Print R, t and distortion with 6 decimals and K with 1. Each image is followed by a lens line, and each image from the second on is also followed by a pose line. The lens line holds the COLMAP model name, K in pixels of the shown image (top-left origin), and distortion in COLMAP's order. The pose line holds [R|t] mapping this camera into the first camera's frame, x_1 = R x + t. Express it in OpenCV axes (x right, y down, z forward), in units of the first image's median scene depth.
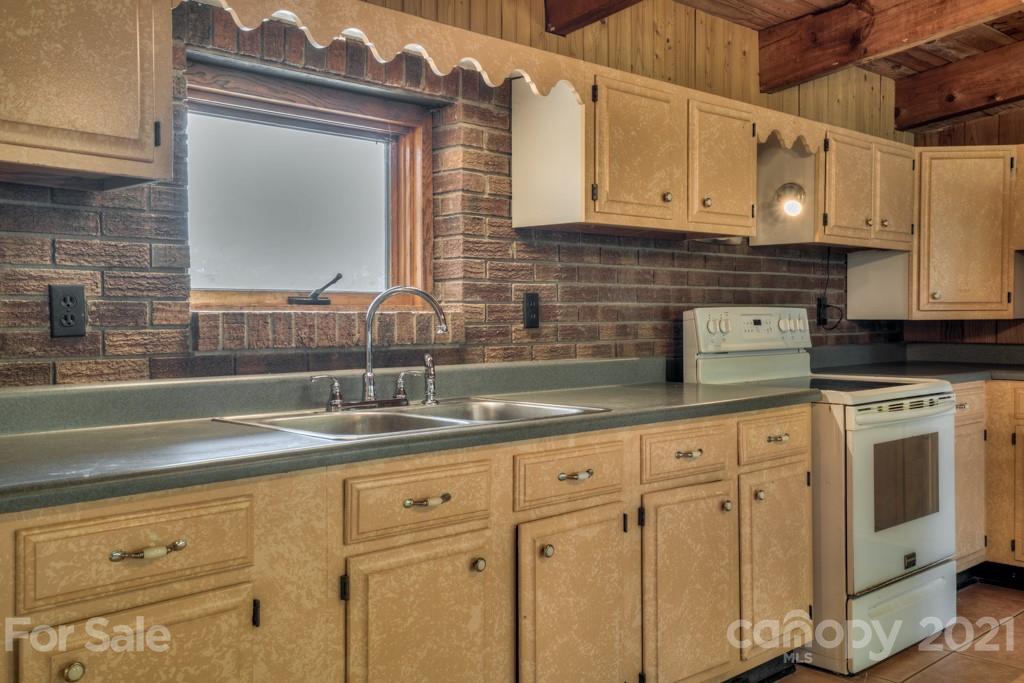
lens RADIAL K [[970.1, 0, 512.0], [0, 970.1, 341.5], [0, 0, 1]] dist [0.056613, 0.000000]
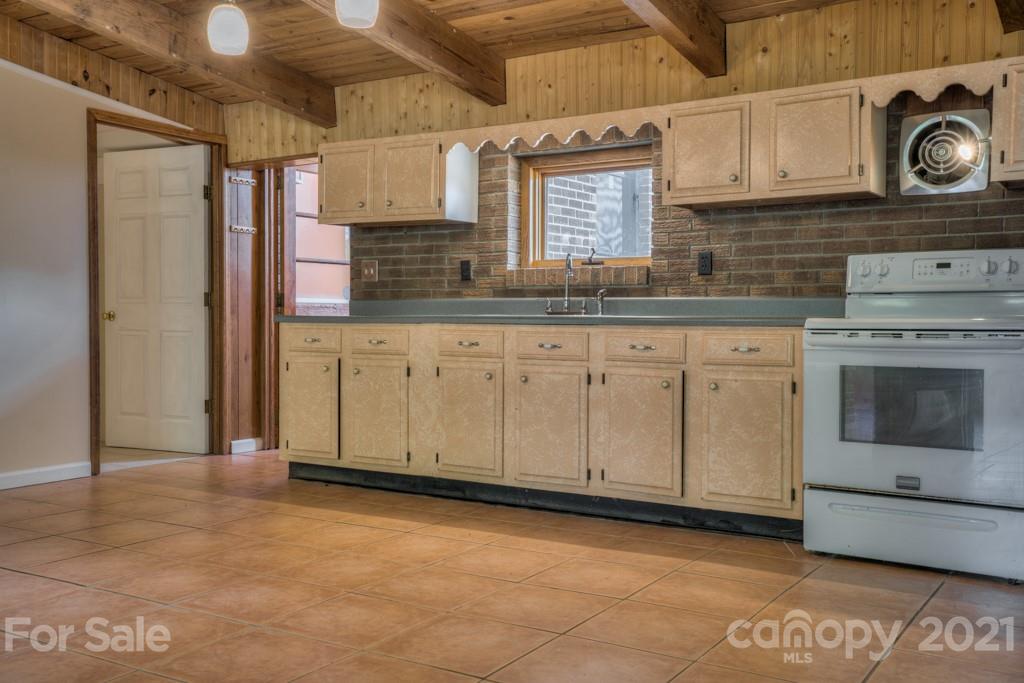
lens RADIAL K [[966.7, 0, 505.8], [0, 966.7, 339.9], [0, 0, 1]] dist [0.093473, 0.000000]
pose [[0.230036, 0.030110, -0.972716, 1.380174], [-0.033203, 0.999182, 0.023077, 0.060643], [0.972615, 0.026989, 0.230848, 0.340557]]
